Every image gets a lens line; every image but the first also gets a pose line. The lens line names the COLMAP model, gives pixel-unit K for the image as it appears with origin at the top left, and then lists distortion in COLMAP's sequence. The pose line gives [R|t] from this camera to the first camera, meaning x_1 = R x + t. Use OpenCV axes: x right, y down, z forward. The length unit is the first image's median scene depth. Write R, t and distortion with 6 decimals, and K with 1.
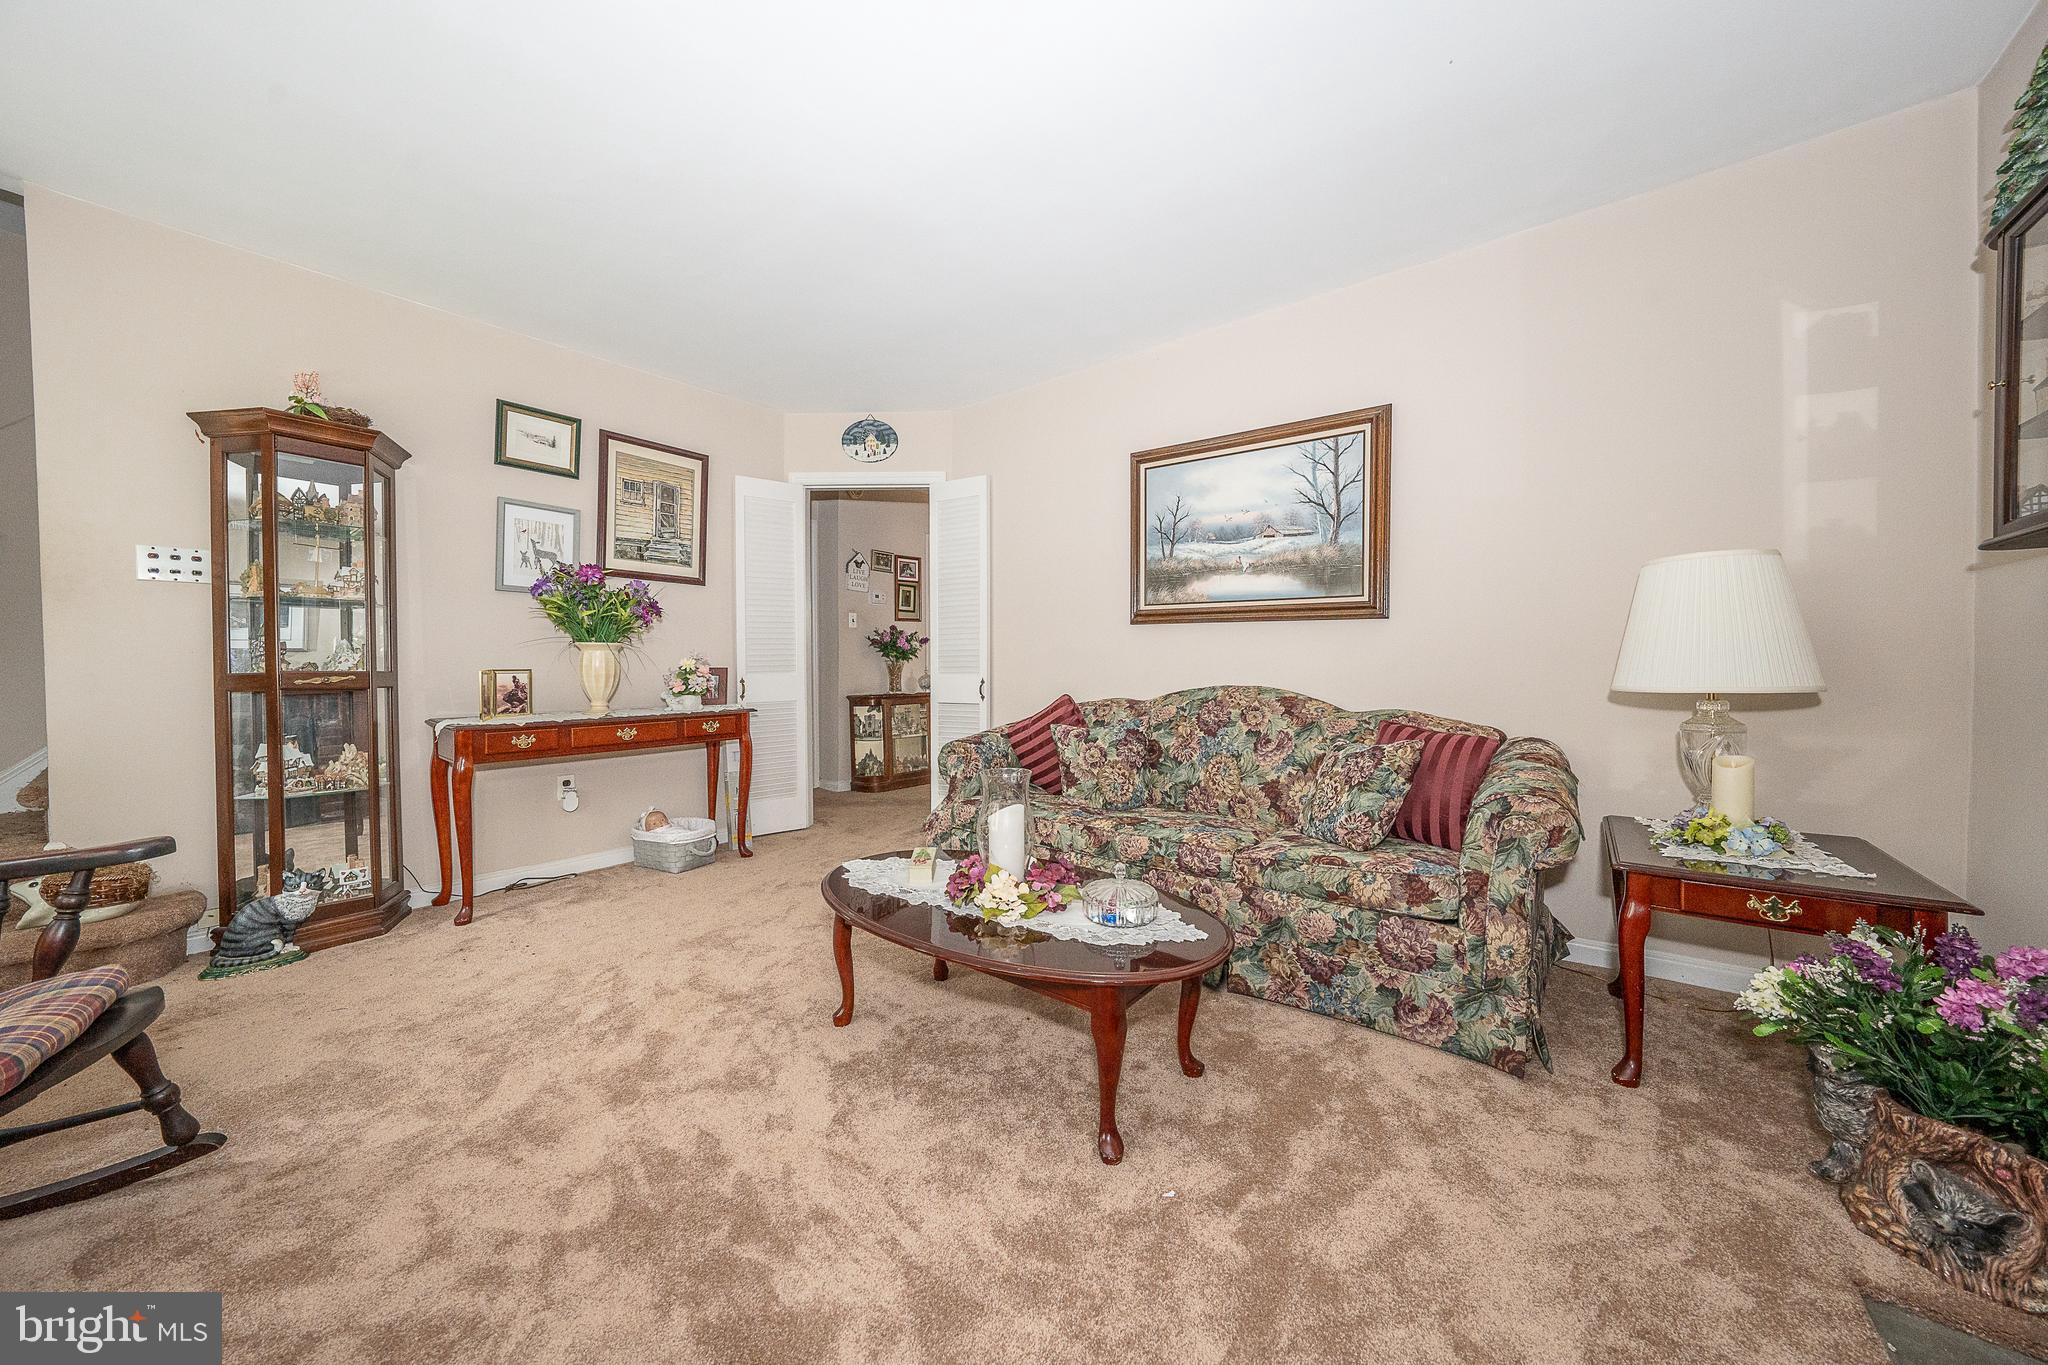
lens RADIAL K [[705.4, 0, 1026.2], [0, 705.4, 676.5], [0, 0, 1]] dist [-0.029939, 0.006578]
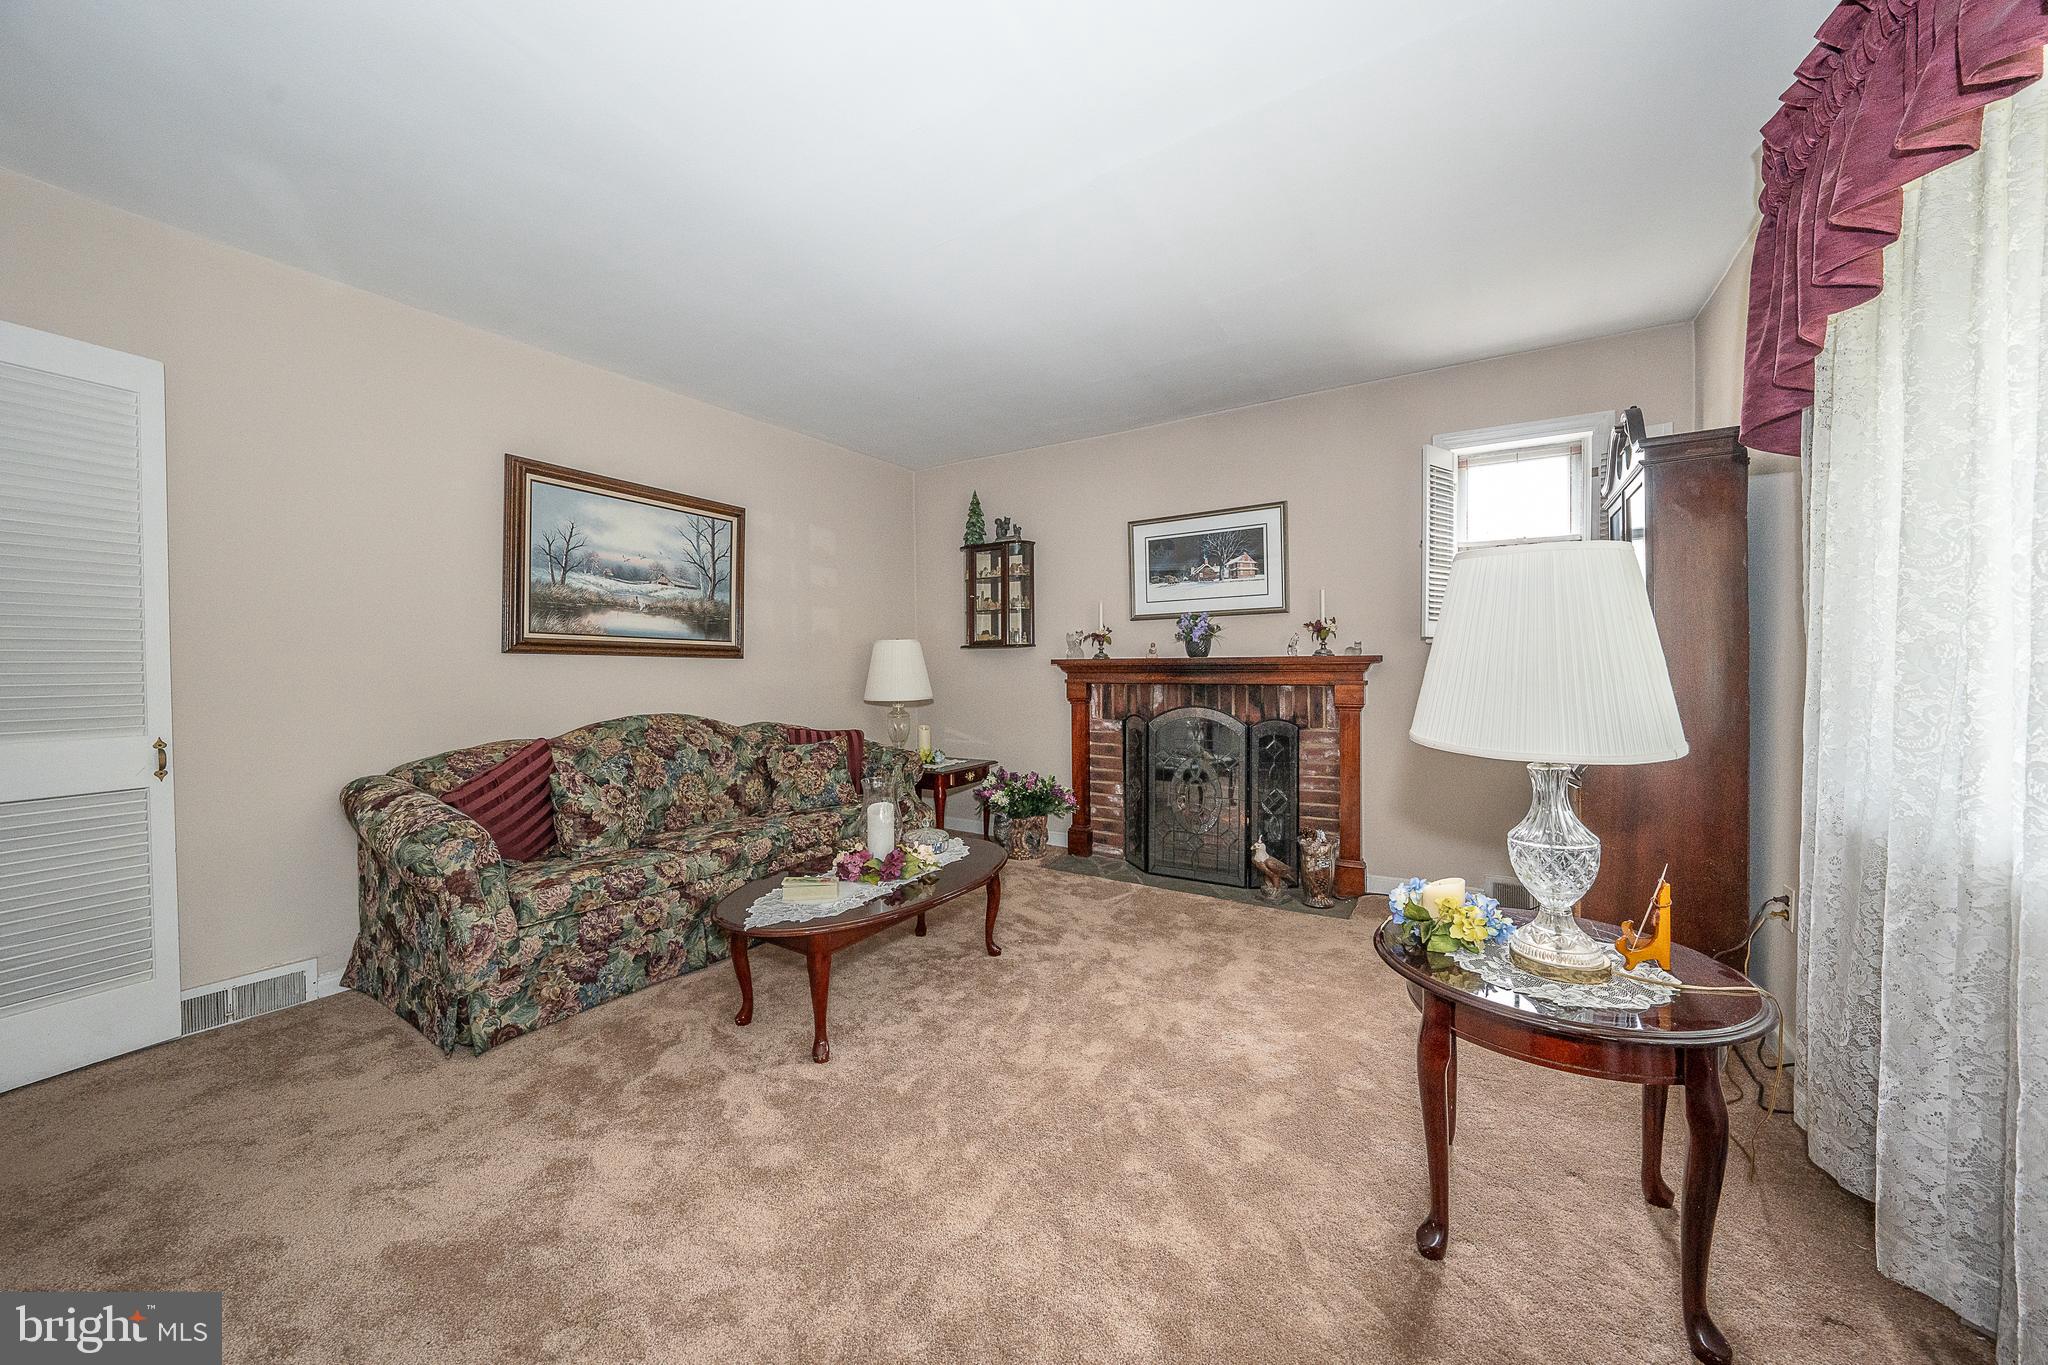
lens RADIAL K [[705.4, 0, 1026.2], [0, 705.4, 676.5], [0, 0, 1]] dist [-0.029939, 0.006578]
pose [[-0.107236, -0.009294, 0.994190, -0.788375], [0.025213, 0.999609, 0.012064, -0.041274], [-0.993914, 0.026360, -0.106960, 0.483381]]
